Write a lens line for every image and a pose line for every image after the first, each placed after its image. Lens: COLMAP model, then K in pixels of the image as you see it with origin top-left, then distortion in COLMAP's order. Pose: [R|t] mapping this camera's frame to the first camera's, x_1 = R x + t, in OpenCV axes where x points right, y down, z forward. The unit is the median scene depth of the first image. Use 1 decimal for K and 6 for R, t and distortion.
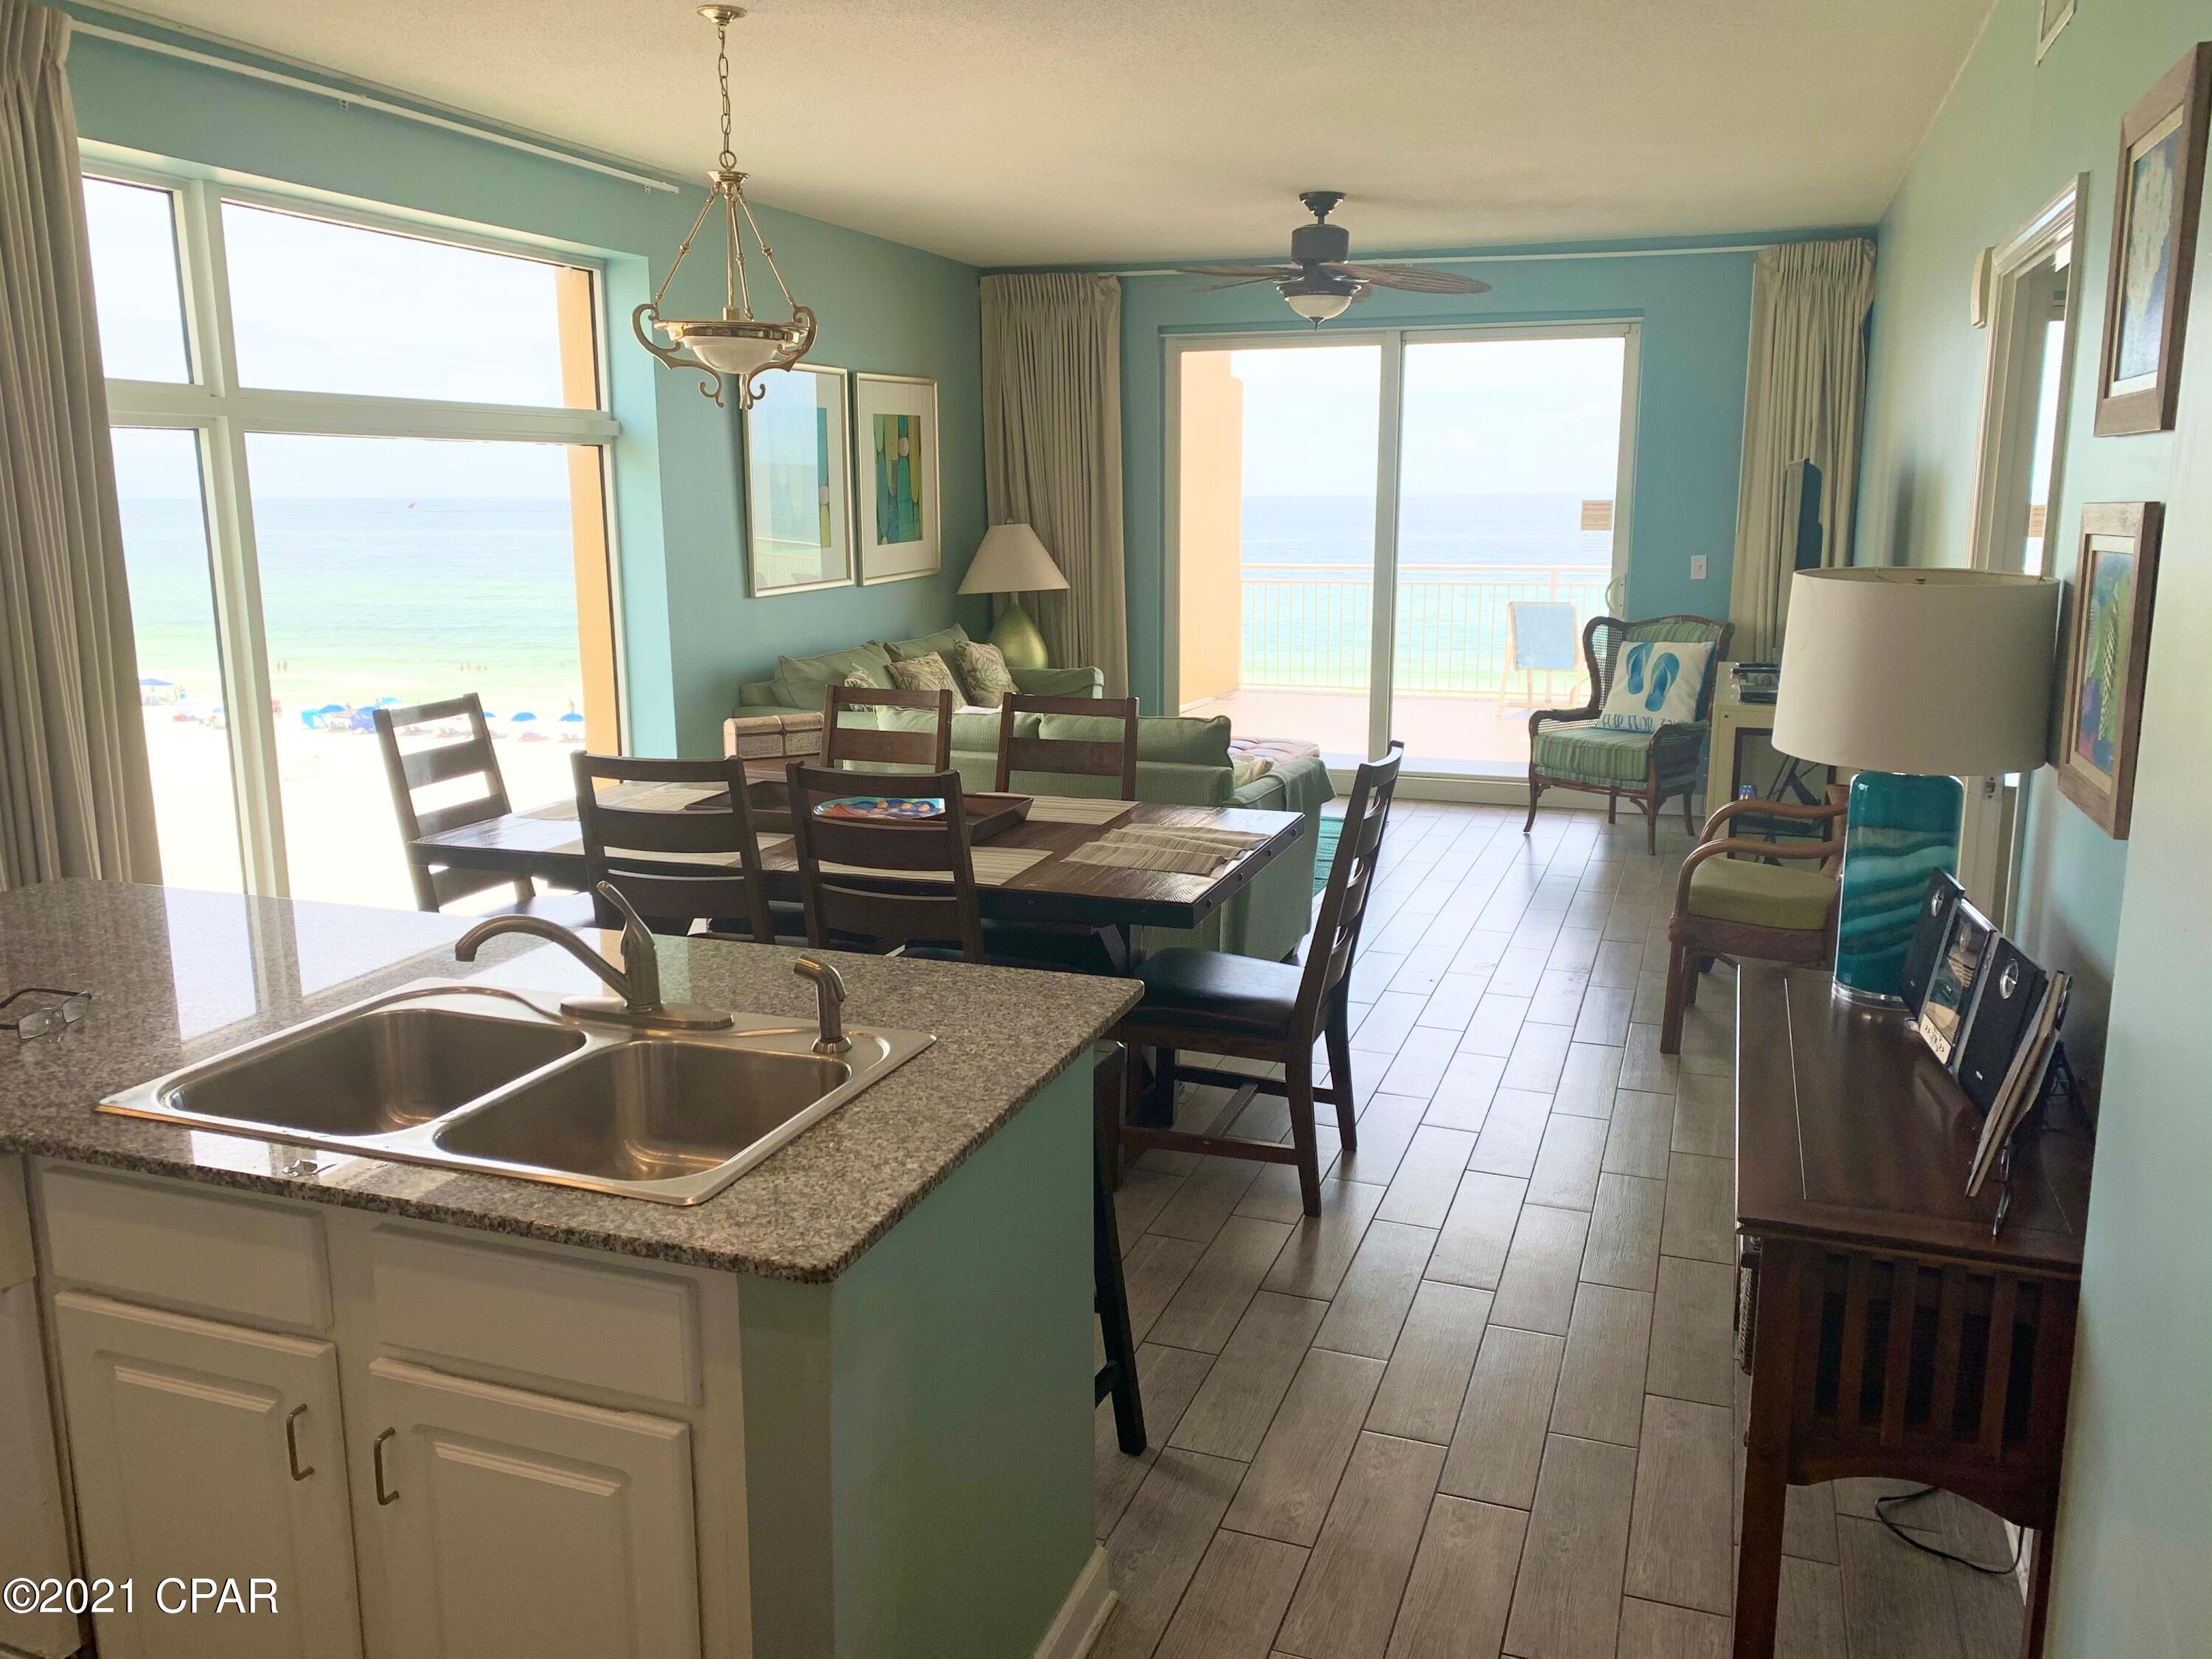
lens RADIAL K [[1690.3, 0, 1125.2], [0, 1690.3, 823.1], [0, 0, 1]] dist [0.051768, -0.059911]
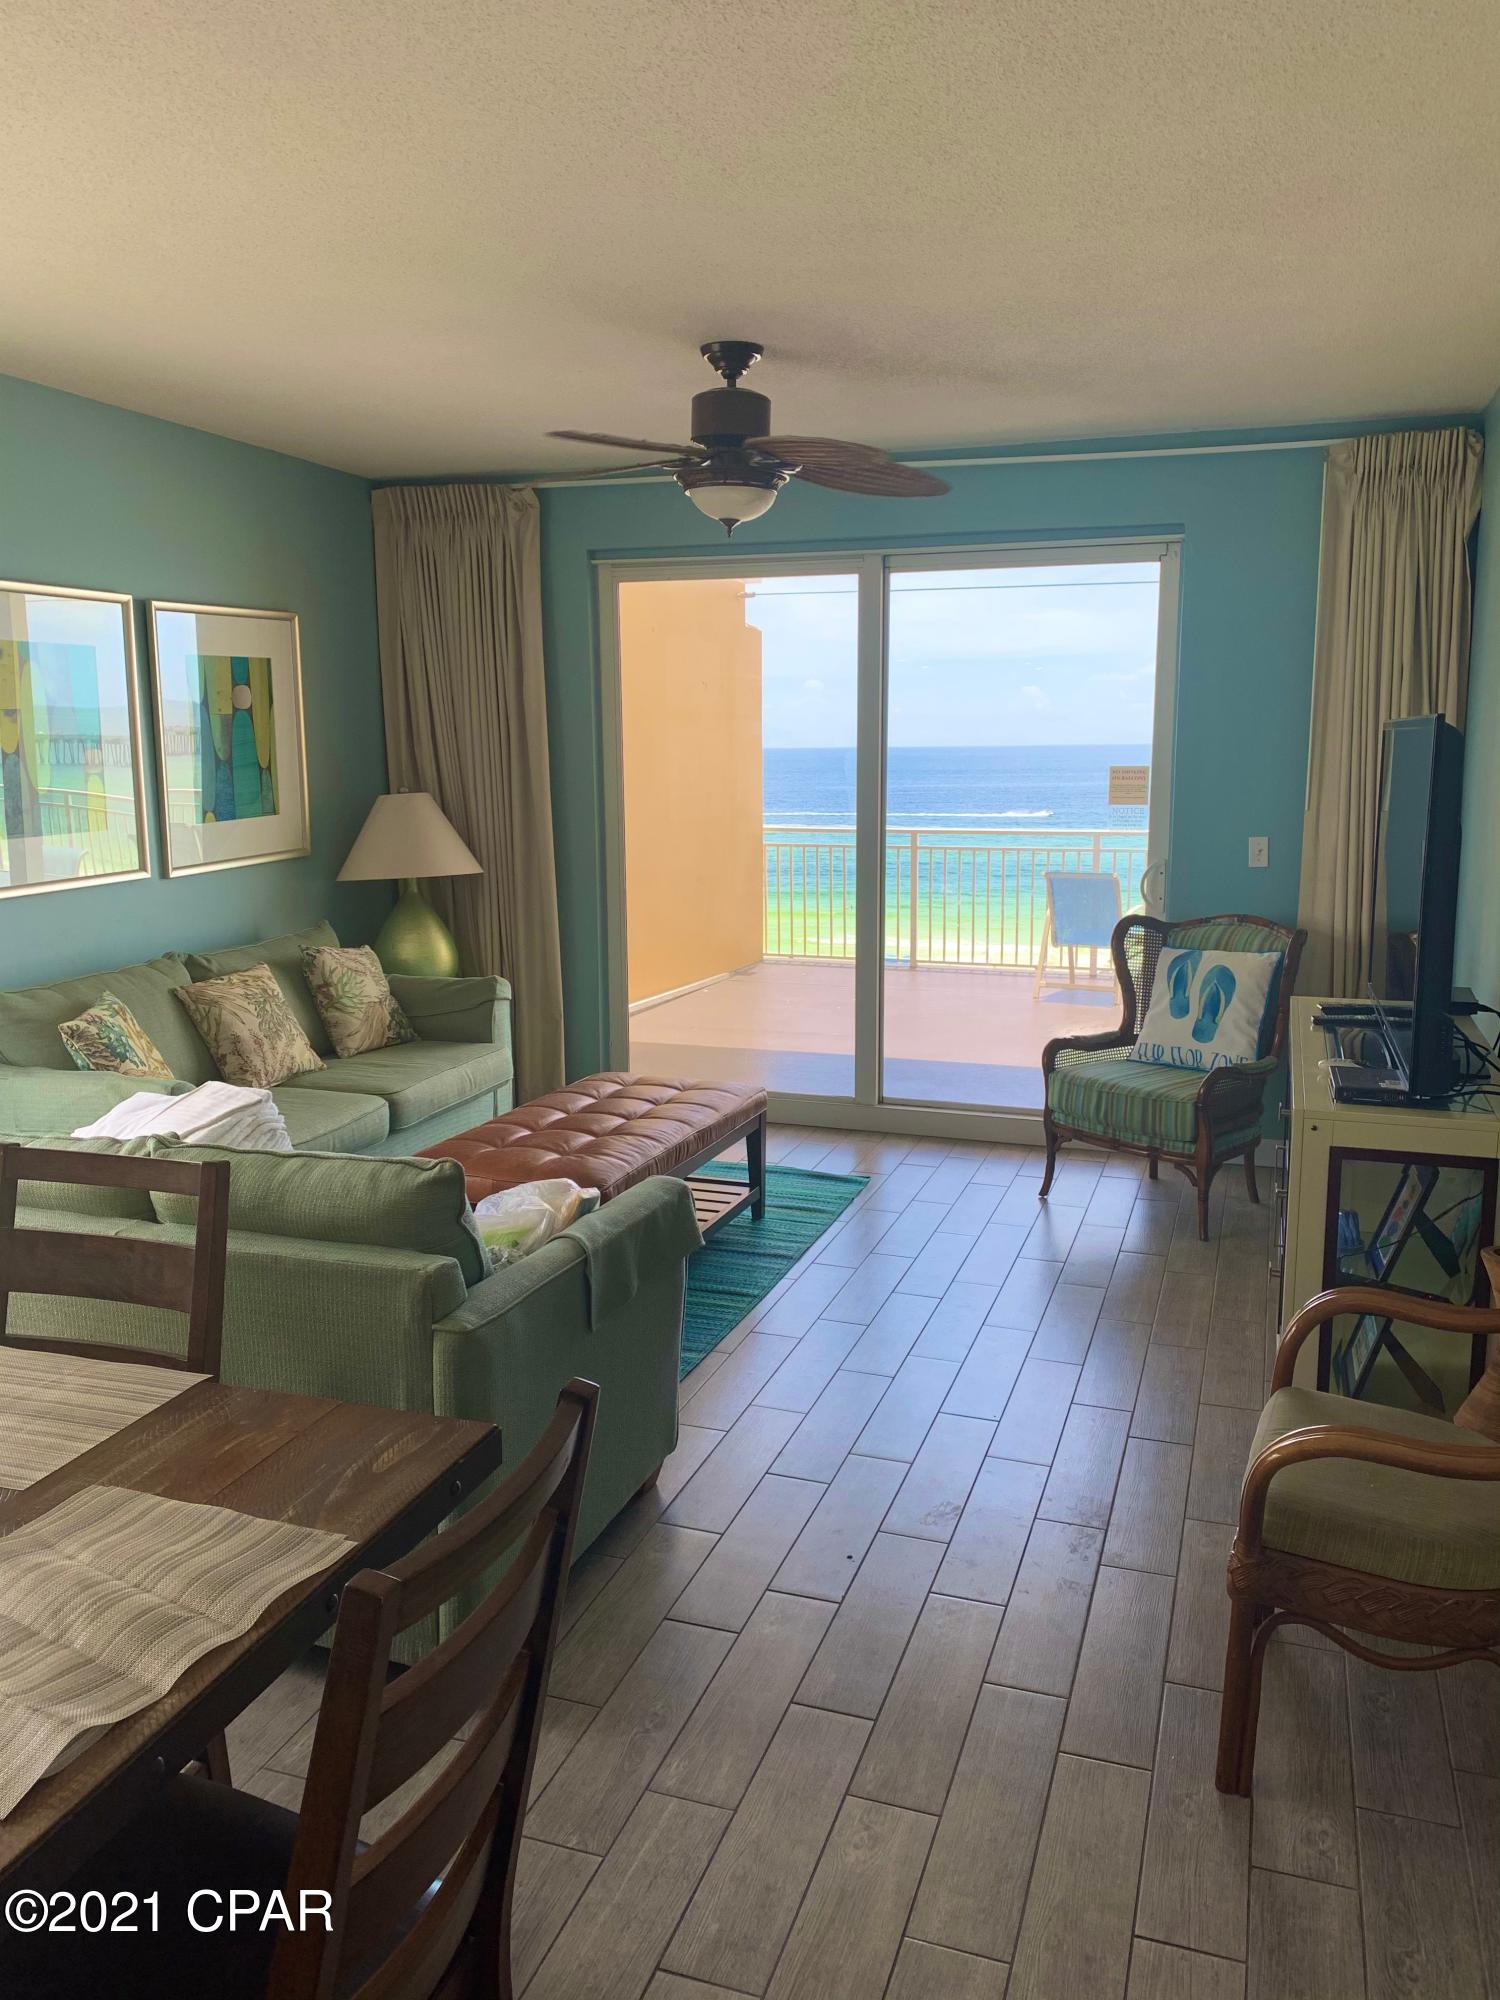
lens RADIAL K [[1528.3, 0, 774.6], [0, 1528.3, 990.2], [0, 0, 1]] dist [0.051768, -0.059911]
pose [[0.999717, -0.004382, 0.023400, 0.103351], [0.005146, 0.999453, -0.032669, -0.068634], [-0.023244, 0.032780, 0.999192, 0.317904]]
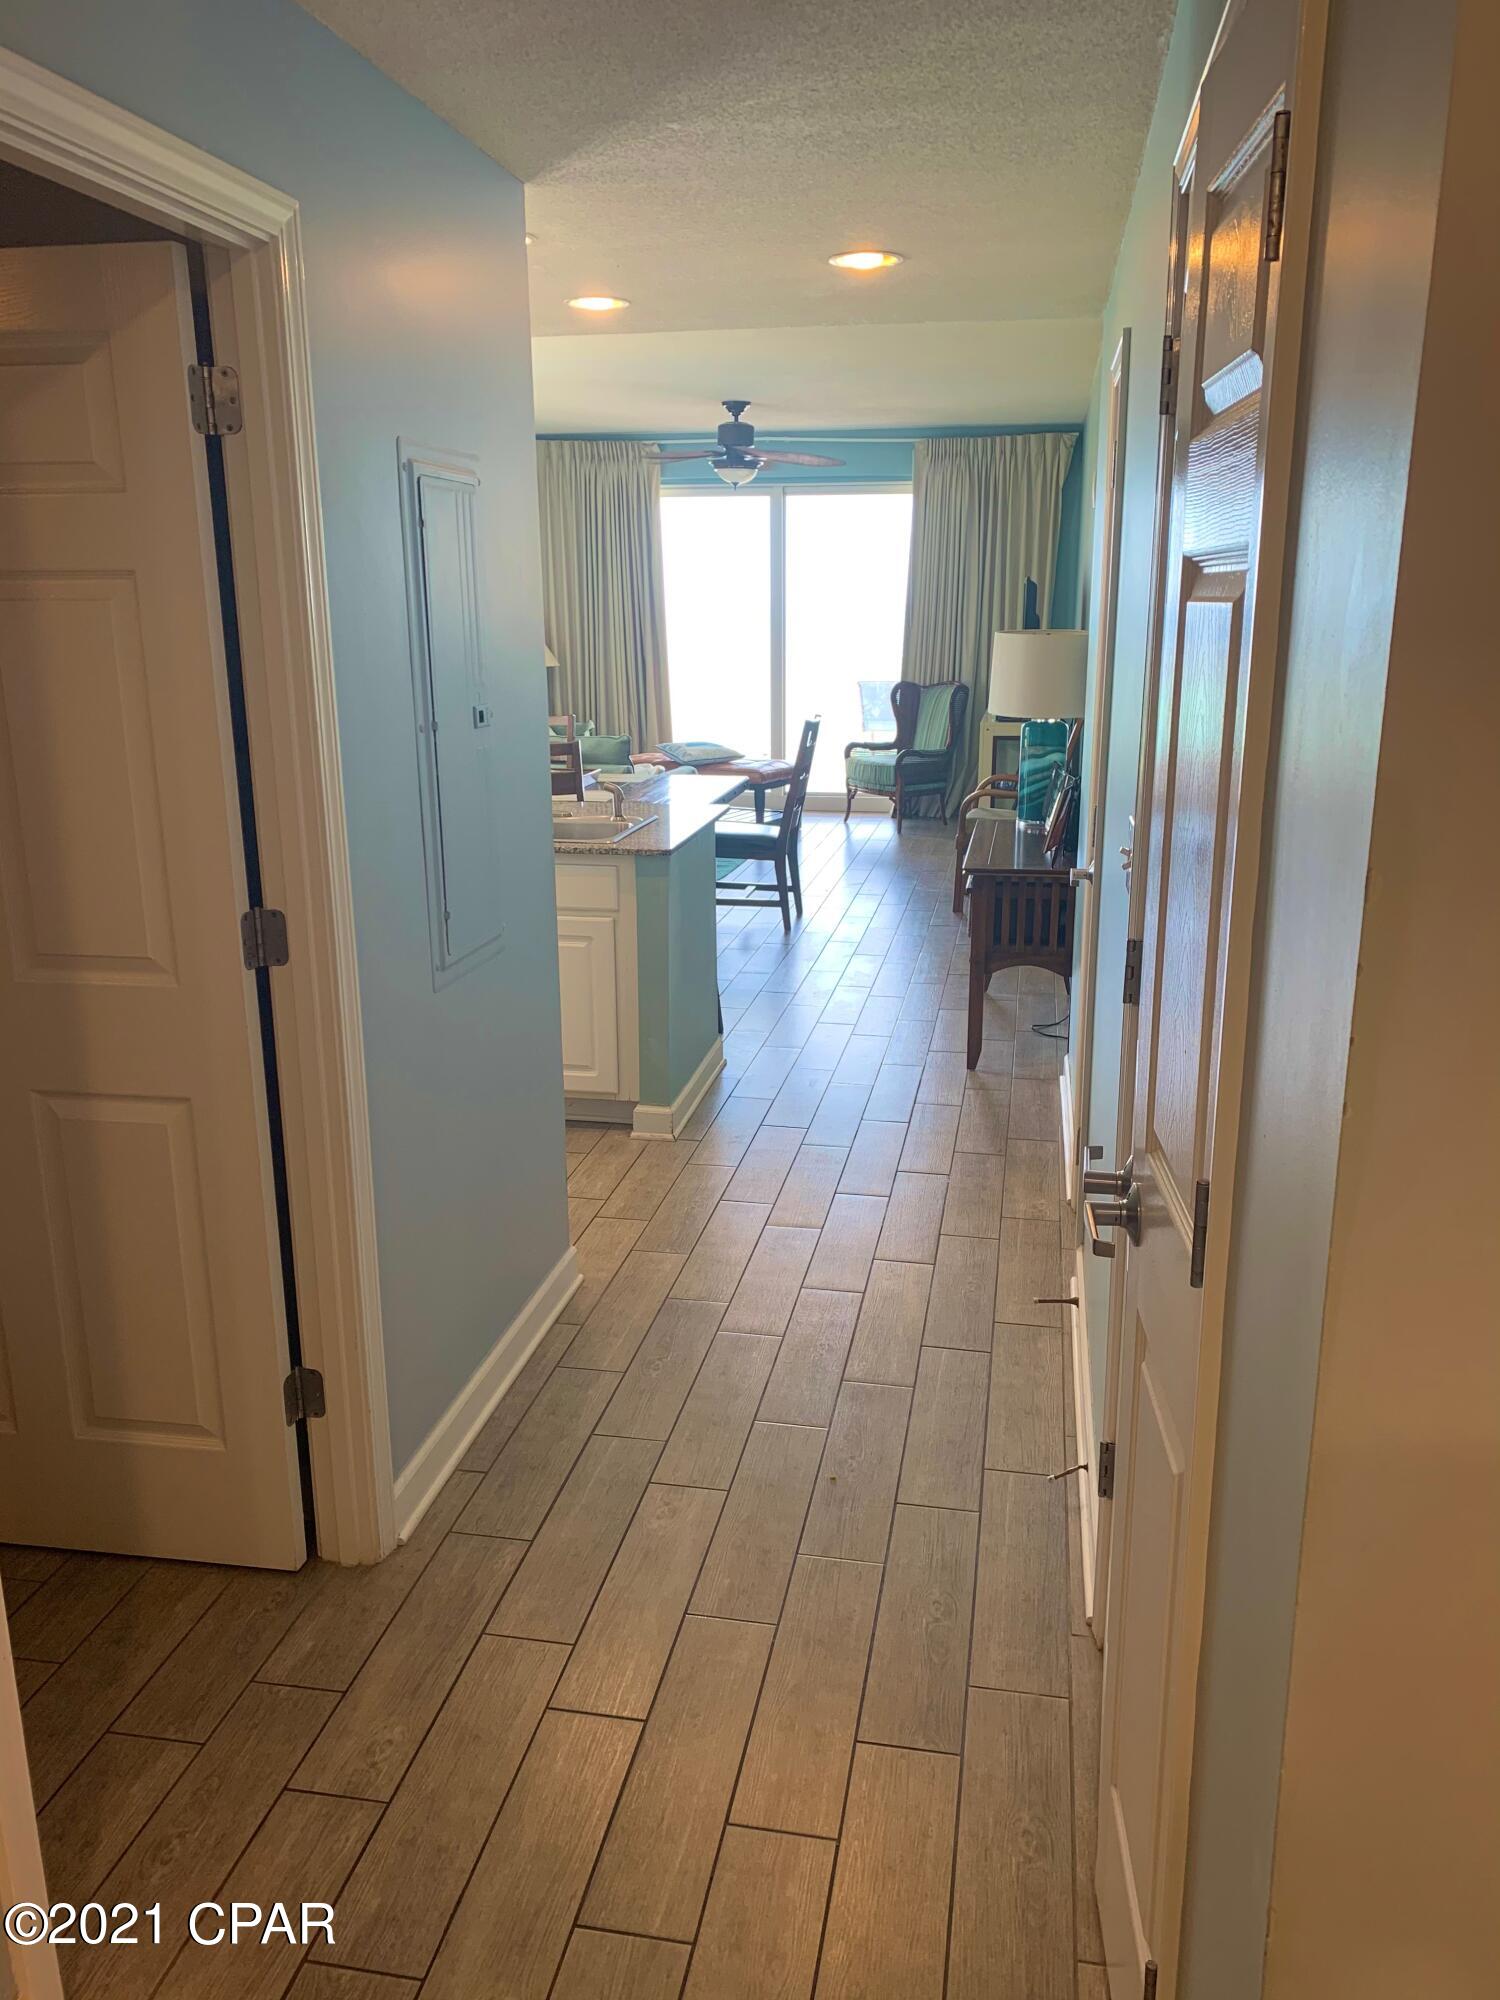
lens RADIAL K [[1528.3, 0, 739.4], [0, 1528.3, 997.9], [0, 0, 1]] dist [0.051768, -0.059911]
pose [[0.988508, -0.041824, 0.145264, -0.095298], [0.032856, 0.997435, 0.063594, 0.073211], [-0.147551, -0.058090, 0.987347, -0.366813]]
